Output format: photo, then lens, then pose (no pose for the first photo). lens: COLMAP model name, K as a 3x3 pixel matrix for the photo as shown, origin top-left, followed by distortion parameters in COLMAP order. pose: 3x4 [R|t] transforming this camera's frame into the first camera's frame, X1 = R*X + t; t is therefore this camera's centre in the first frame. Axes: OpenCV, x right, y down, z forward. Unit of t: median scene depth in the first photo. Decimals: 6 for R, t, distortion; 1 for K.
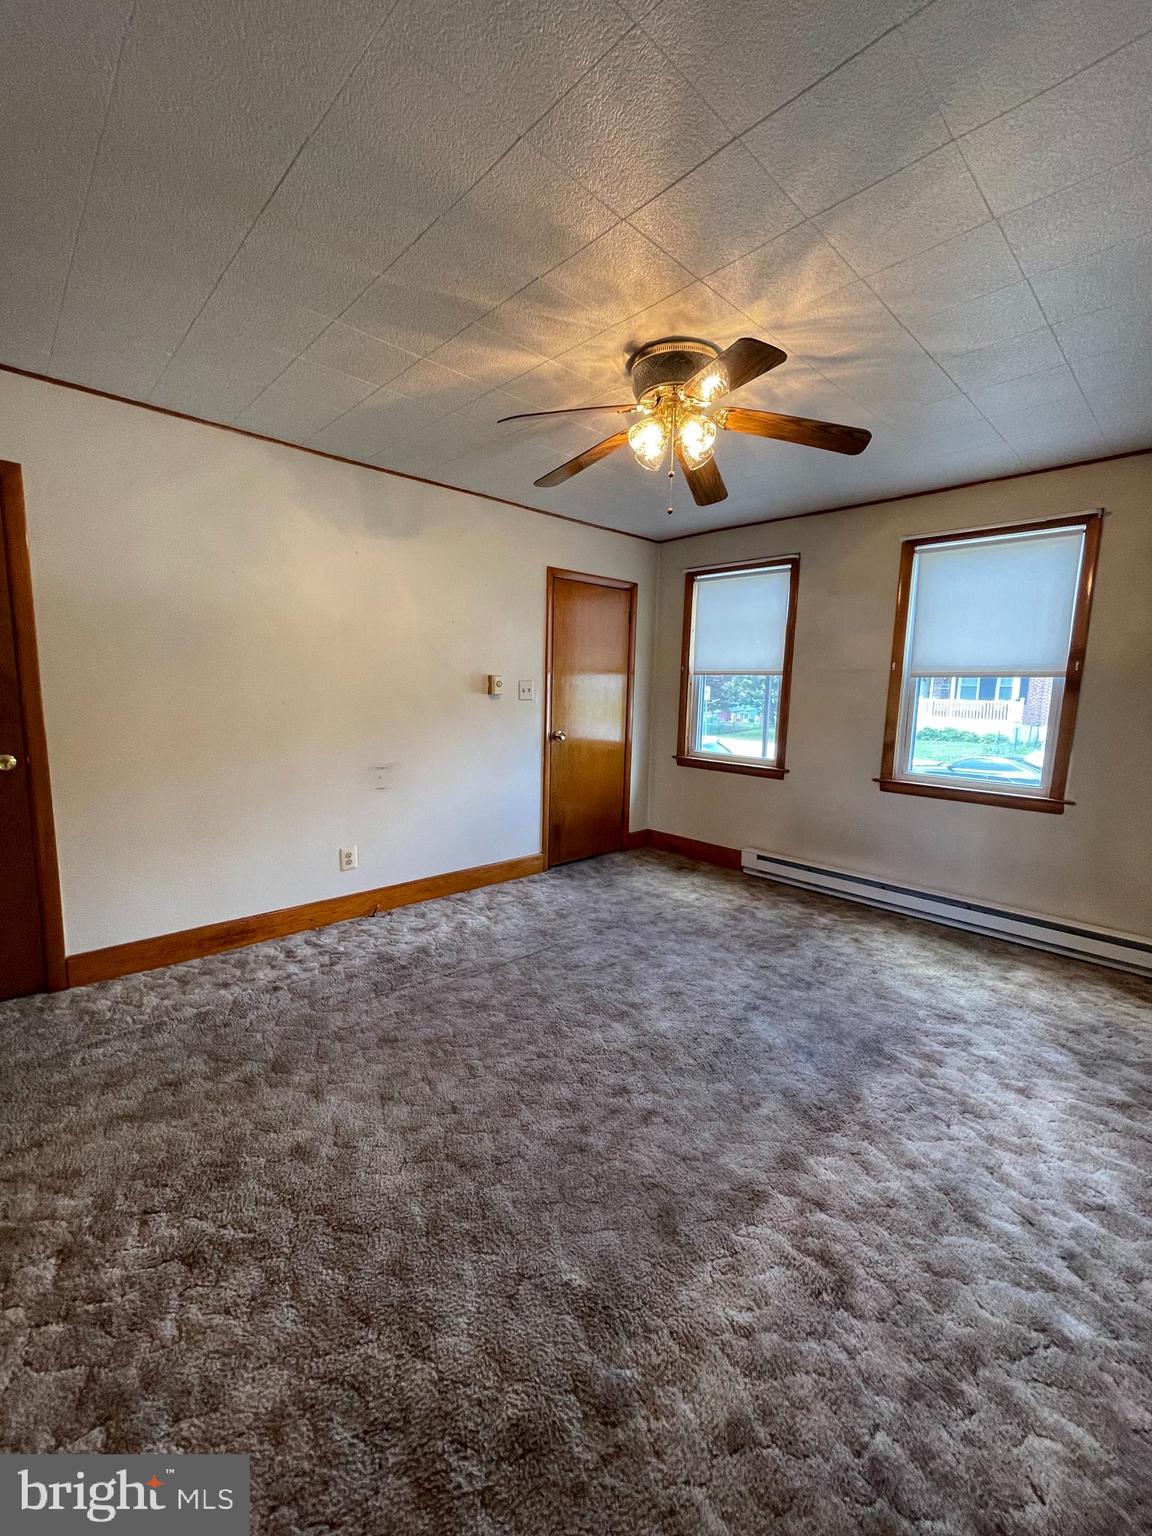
lens RADIAL K [[626.1, 0, 576.6], [0, 626.1, 772.3], [0, 0, 1]] dist [-0.000099, 0.000565]
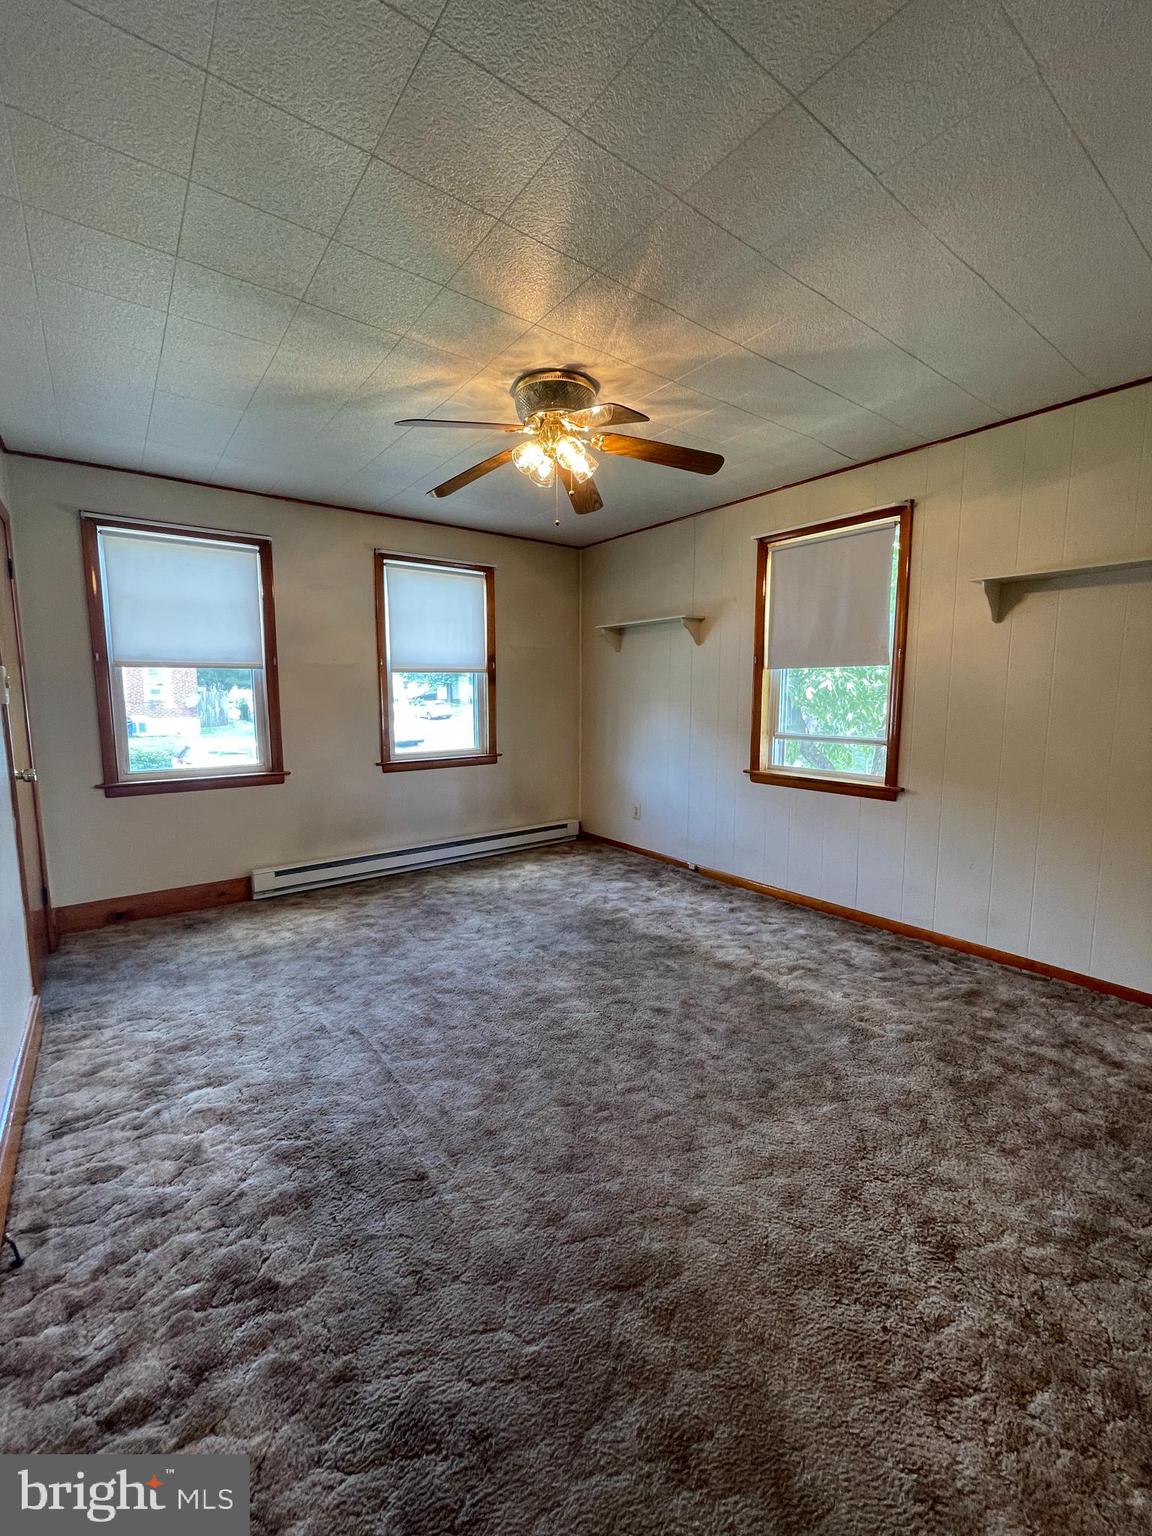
lens RADIAL K [[626.1, 0, 575.4], [0, 626.1, 773.7], [0, 0, 1]] dist [-0.000099, 0.000565]
pose [[0.110057, -0.156013, 0.981605, -0.747820], [0.142358, 0.979896, 0.139780, -0.098993], [-0.983678, 0.124356, 0.130054, 0.656593]]
